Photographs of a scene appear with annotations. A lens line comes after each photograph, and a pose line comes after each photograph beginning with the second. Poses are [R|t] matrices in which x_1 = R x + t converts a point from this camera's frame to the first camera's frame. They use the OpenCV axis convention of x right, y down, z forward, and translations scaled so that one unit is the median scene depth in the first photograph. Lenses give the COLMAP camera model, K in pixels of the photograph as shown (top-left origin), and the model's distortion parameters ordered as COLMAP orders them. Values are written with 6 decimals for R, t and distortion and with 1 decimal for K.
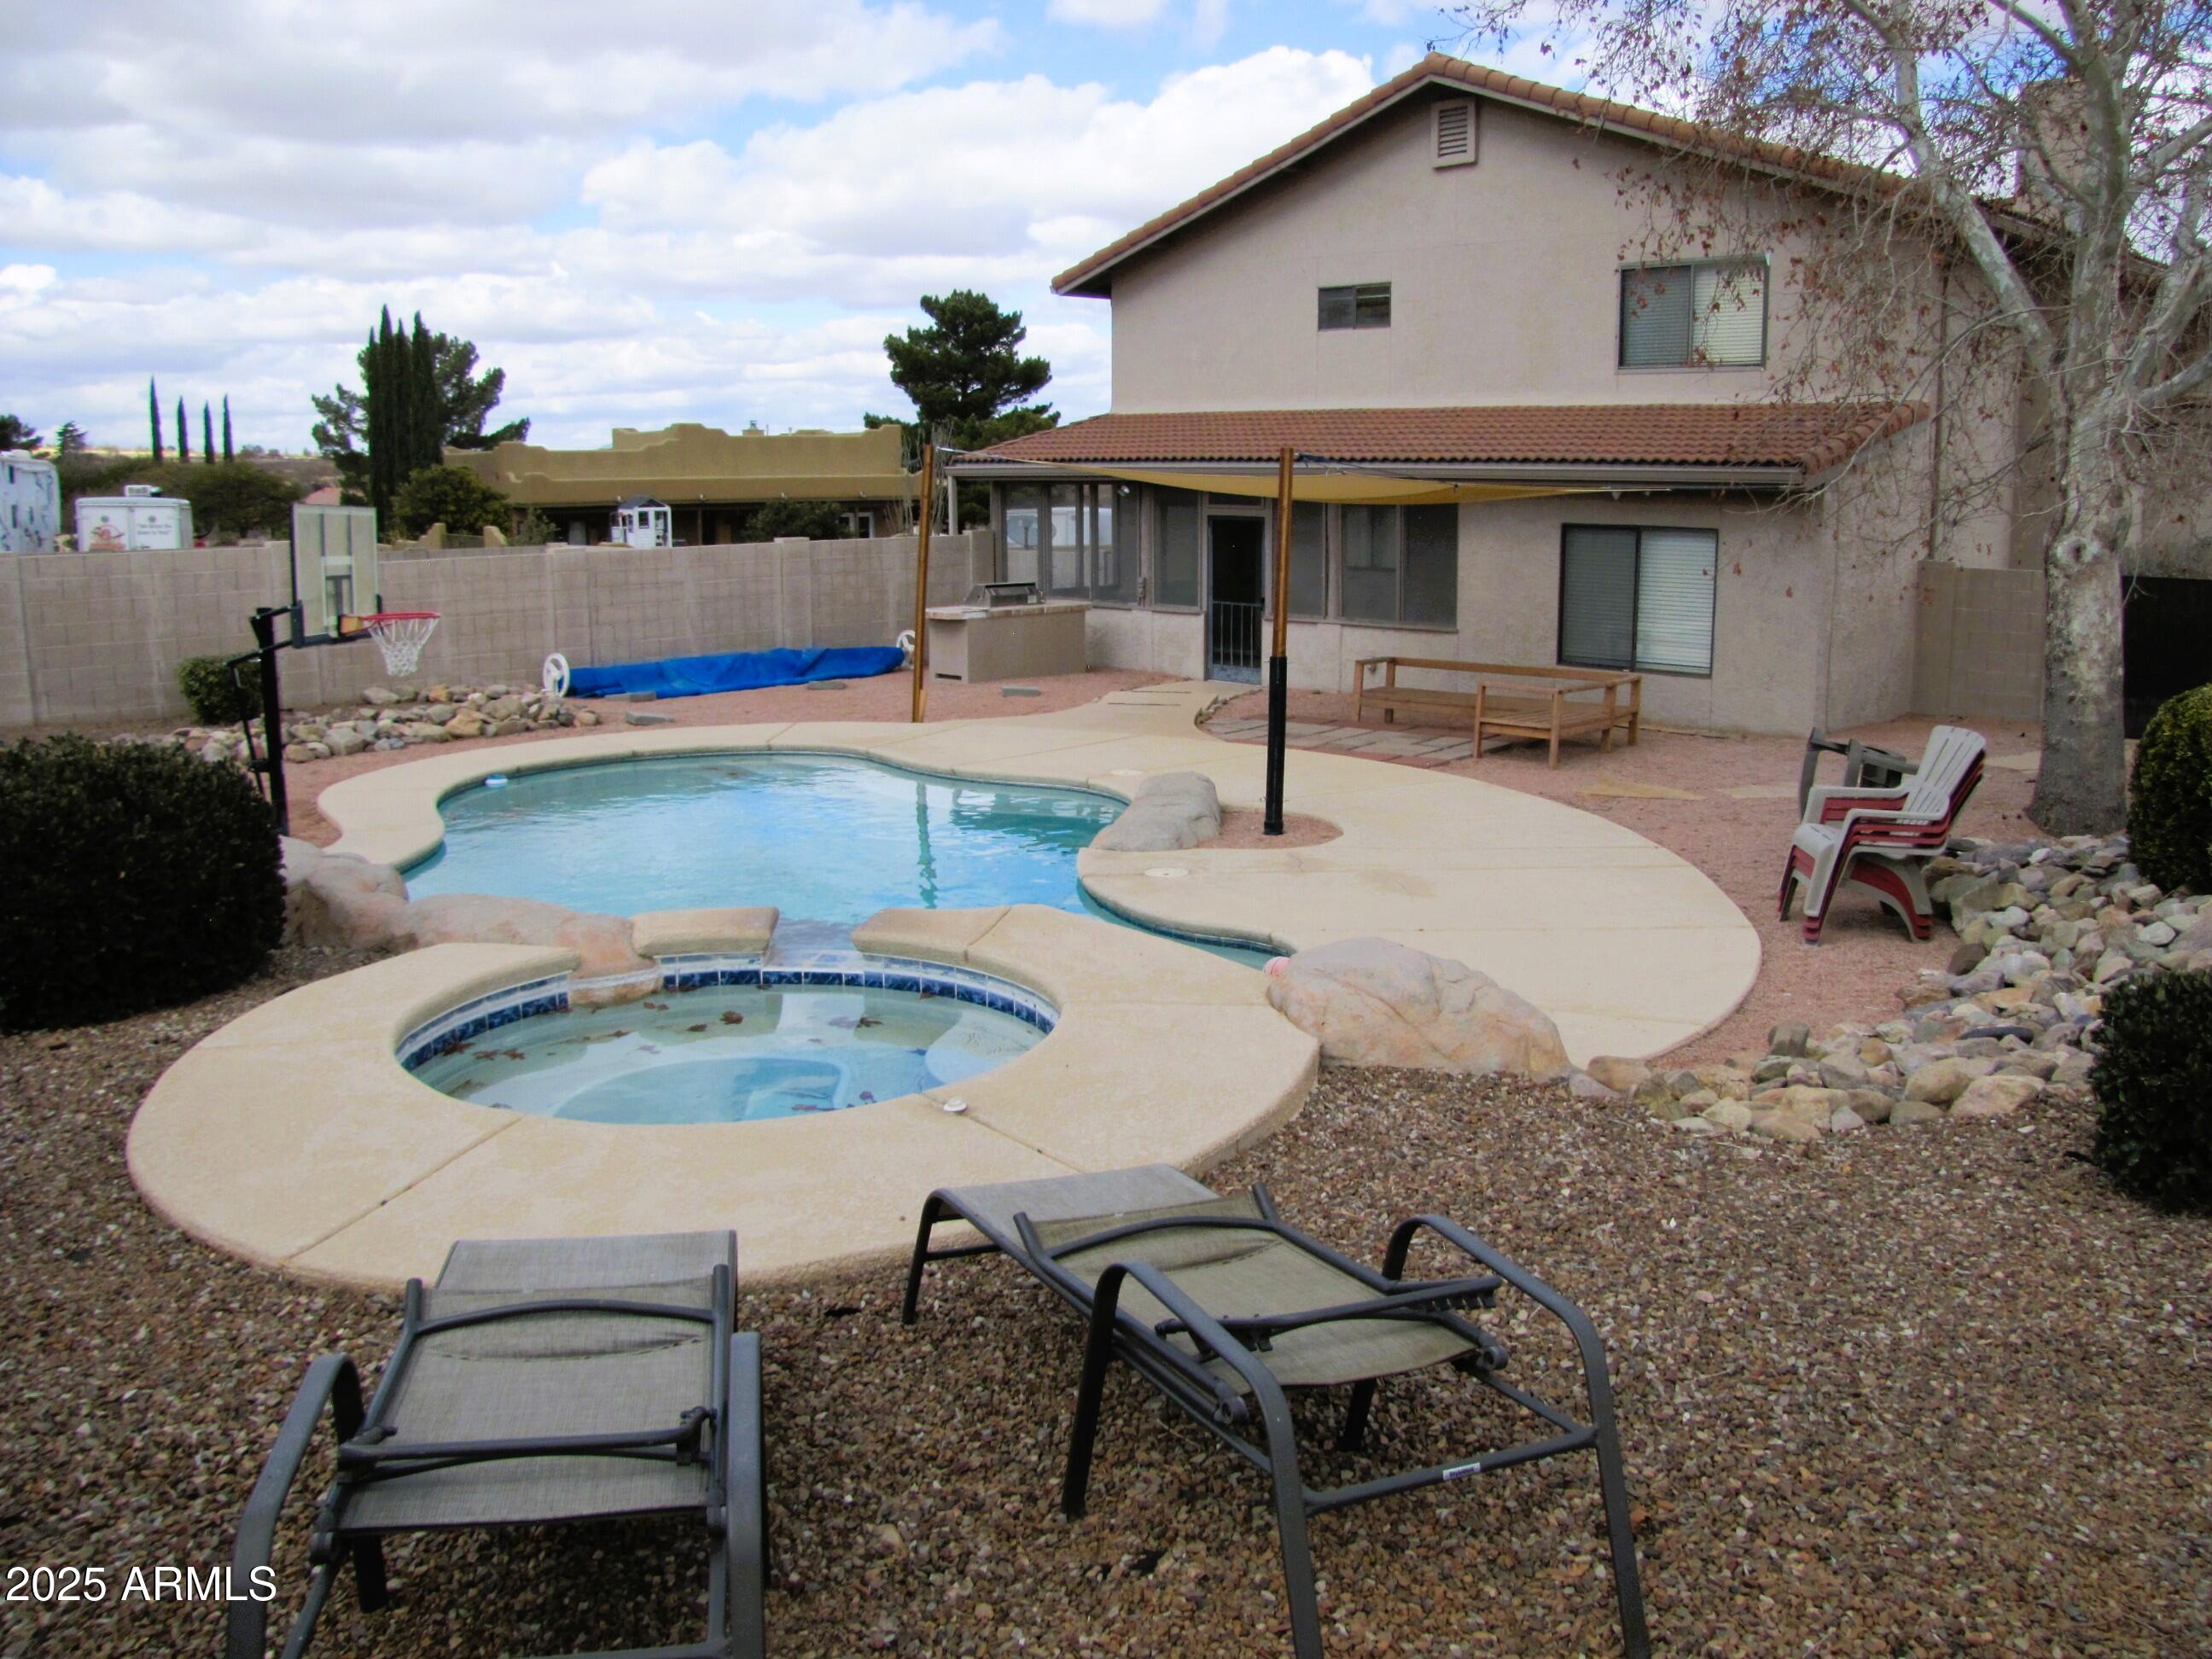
lens RADIAL K [[1859.1, 0, 1140.8], [0, 1859.1, 798.5], [0, 0, 1]] dist [-0.185835, 0.164882]
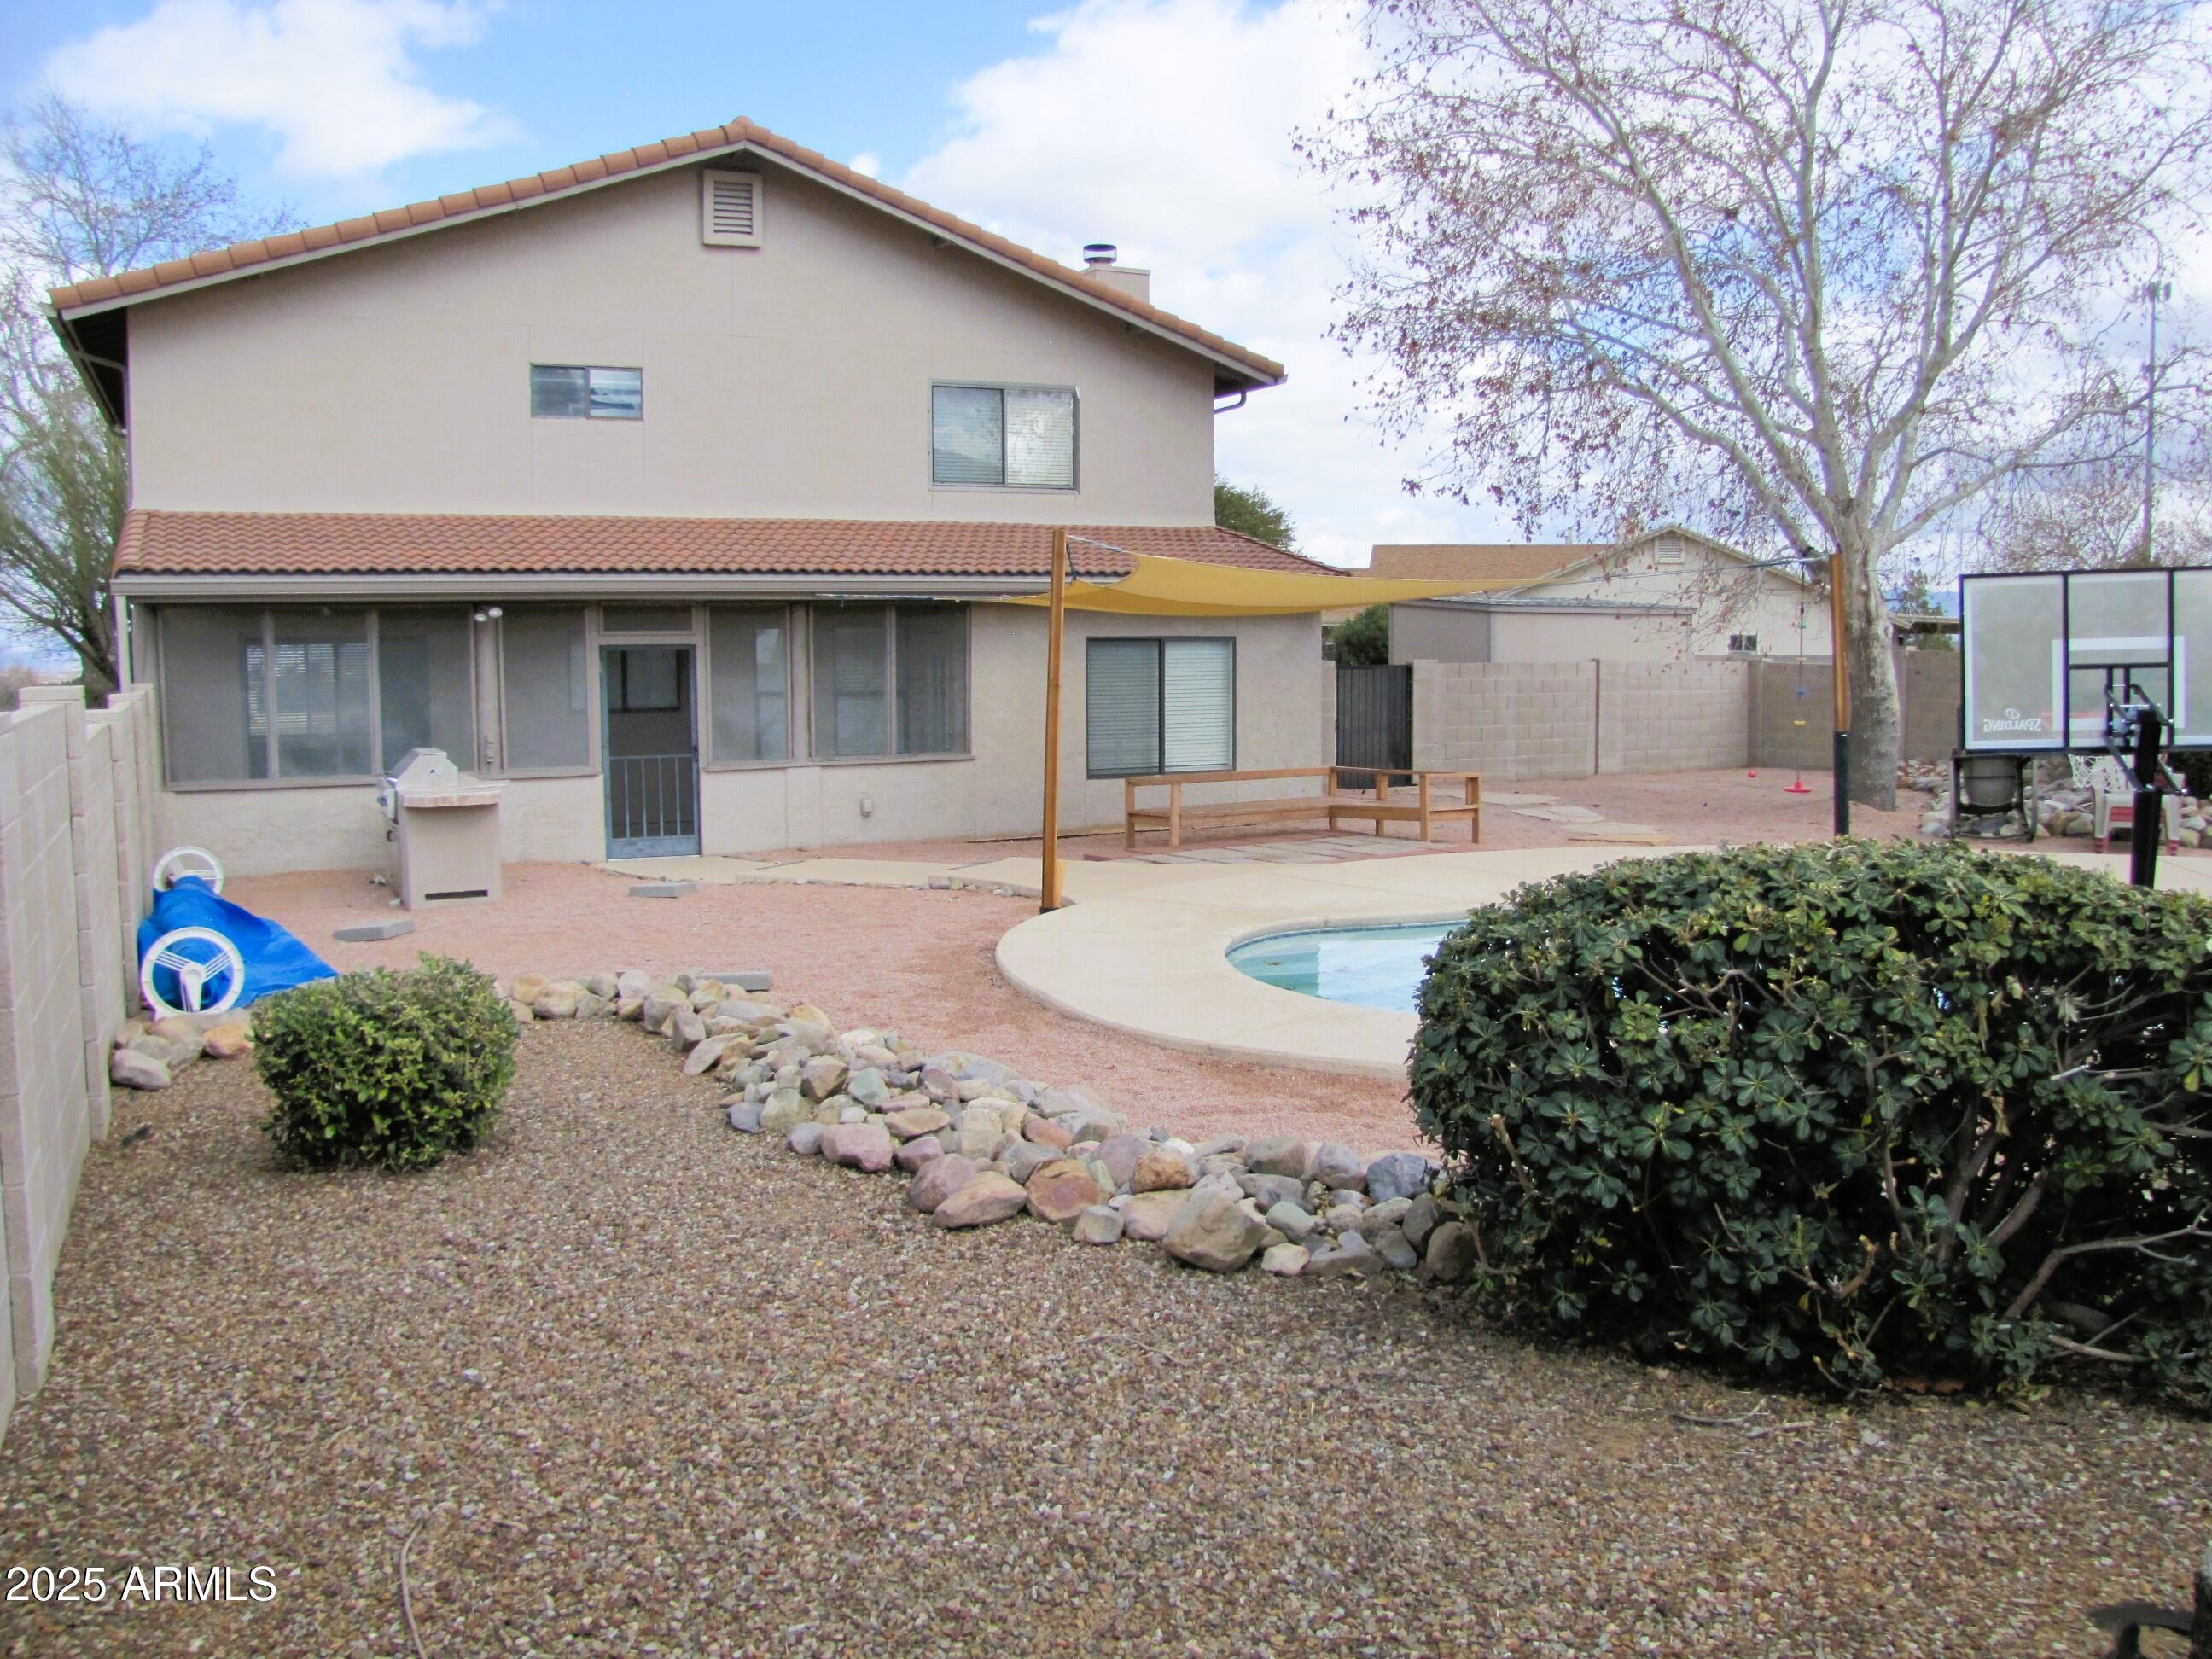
lens RADIAL K [[1859.1, 0, 1140.8], [0, 1859.1, 798.5], [0, 0, 1]] dist [-0.185835, 0.164882]
pose [[0.334422, -0.093991, 0.937725, -0.630213], [0.163278, 0.985745, 0.040574, -0.086842], [-0.928171, 0.139541, 0.345001, 0.552996]]
